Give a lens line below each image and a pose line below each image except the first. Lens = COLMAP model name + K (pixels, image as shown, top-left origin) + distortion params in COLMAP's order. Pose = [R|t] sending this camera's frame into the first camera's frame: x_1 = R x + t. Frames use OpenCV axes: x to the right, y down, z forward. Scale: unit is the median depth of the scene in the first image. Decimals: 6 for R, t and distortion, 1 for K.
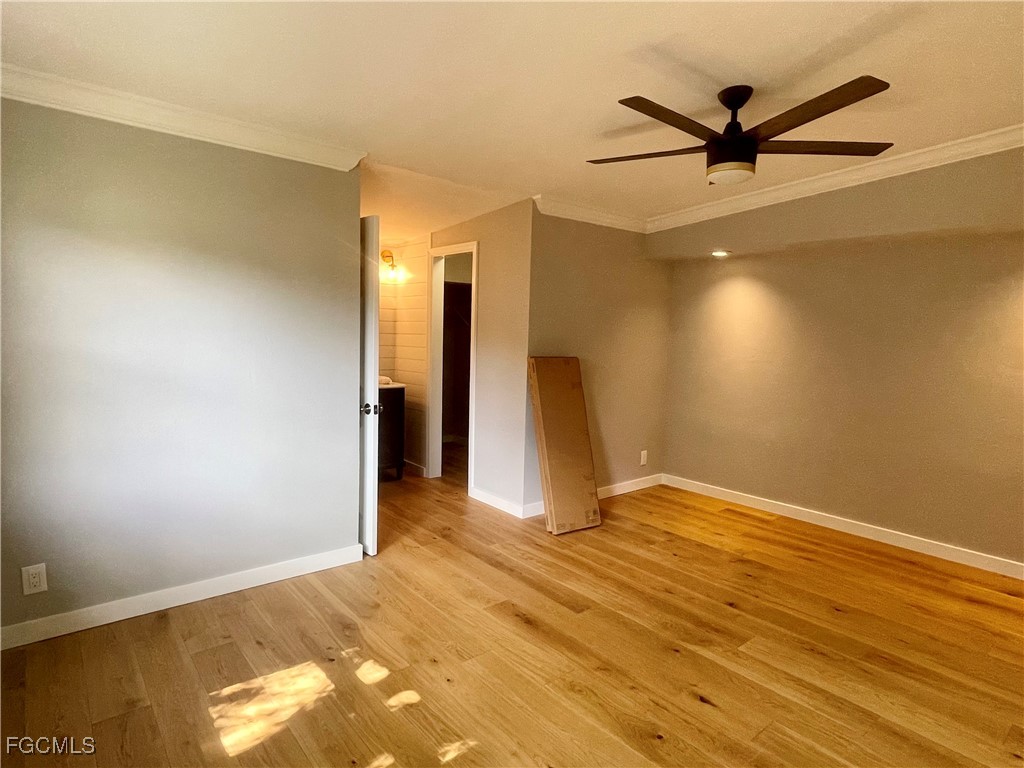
lens RADIAL K [[558.6, 0, 512.0], [0, 558.6, 384.0], [0, 0, 1]] dist [-0.000151, 0.000263]
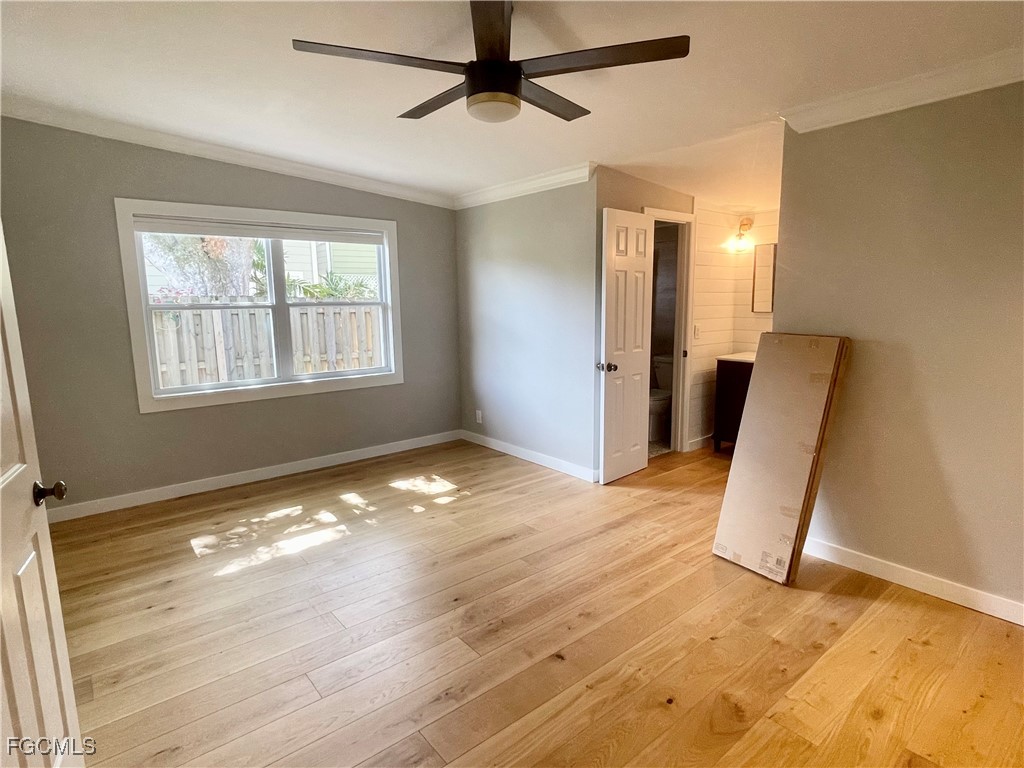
lens RADIAL K [[558.6, 0, 512.0], [0, 558.6, 384.0], [0, 0, 1]] dist [-0.000151, 0.000263]
pose [[-0.000834, 0.129736, -0.991548, 1.114911], [-0.084468, 0.987996, 0.129342, -0.064633], [0.996426, 0.083862, 0.010135, 0.910401]]
